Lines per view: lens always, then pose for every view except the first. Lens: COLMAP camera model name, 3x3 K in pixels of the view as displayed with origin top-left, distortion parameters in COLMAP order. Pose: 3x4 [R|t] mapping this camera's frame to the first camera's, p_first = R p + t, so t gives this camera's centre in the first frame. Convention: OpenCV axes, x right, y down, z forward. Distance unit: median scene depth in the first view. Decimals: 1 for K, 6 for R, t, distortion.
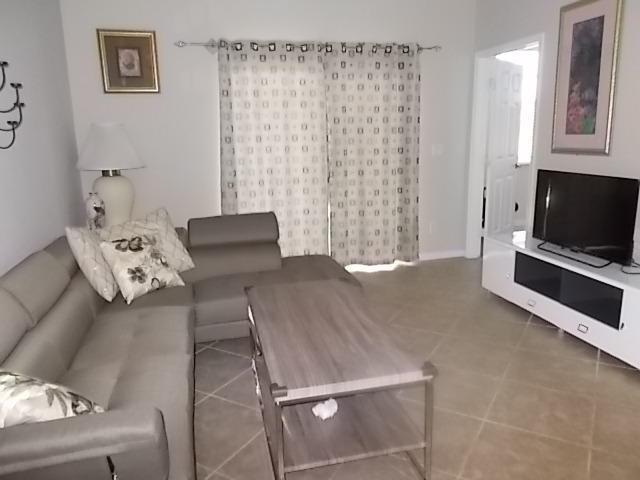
lens RADIAL K [[480.7, 0, 319.1], [0, 480.7, 236.2], [0, 0, 1]] dist [-0.007045, 0.000327]
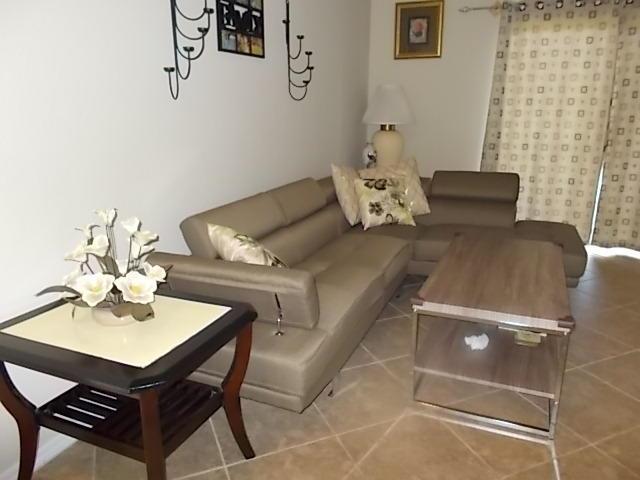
lens RADIAL K [[473.2, 0, 320.1], [0, 473.2, 229.6], [0, 0, 1]] dist [-0.004187, 0.004192]
pose [[0.802453, 0.171782, -0.571454, 0.136951], [-0.141915, 0.985129, 0.096854, 0.024729], [0.579594, 0.003377, 0.814898, -0.041205]]
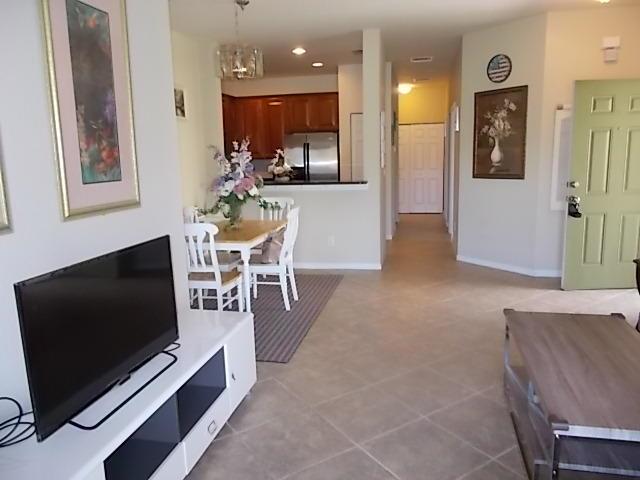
lens RADIAL K [[480.7, 0, 319.1], [0, 480.7, 236.2], [0, 0, 1]] dist [-0.007045, 0.000327]
pose [[-0.900790, -0.028866, 0.433295, 0.045755], [0.133793, 0.930803, 0.340154, -0.225120], [-0.413131, 0.364379, -0.834596, 0.980592]]
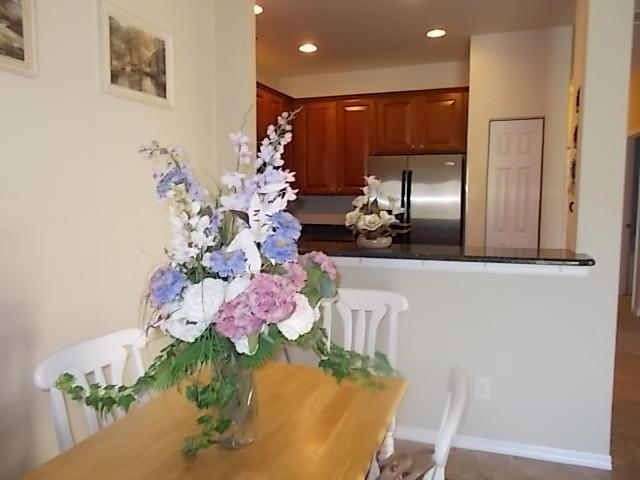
lens RADIAL K [[473.2, 0, 320.1], [0, 473.2, 229.6], [0, 0, 1]] dist [-0.004187, 0.004192]
pose [[-0.833718, -0.023291, 0.551699, 0.443210], [0.132768, 0.961345, 0.241222, -0.101762], [-0.535992, 0.274359, -0.798398, 0.370101]]
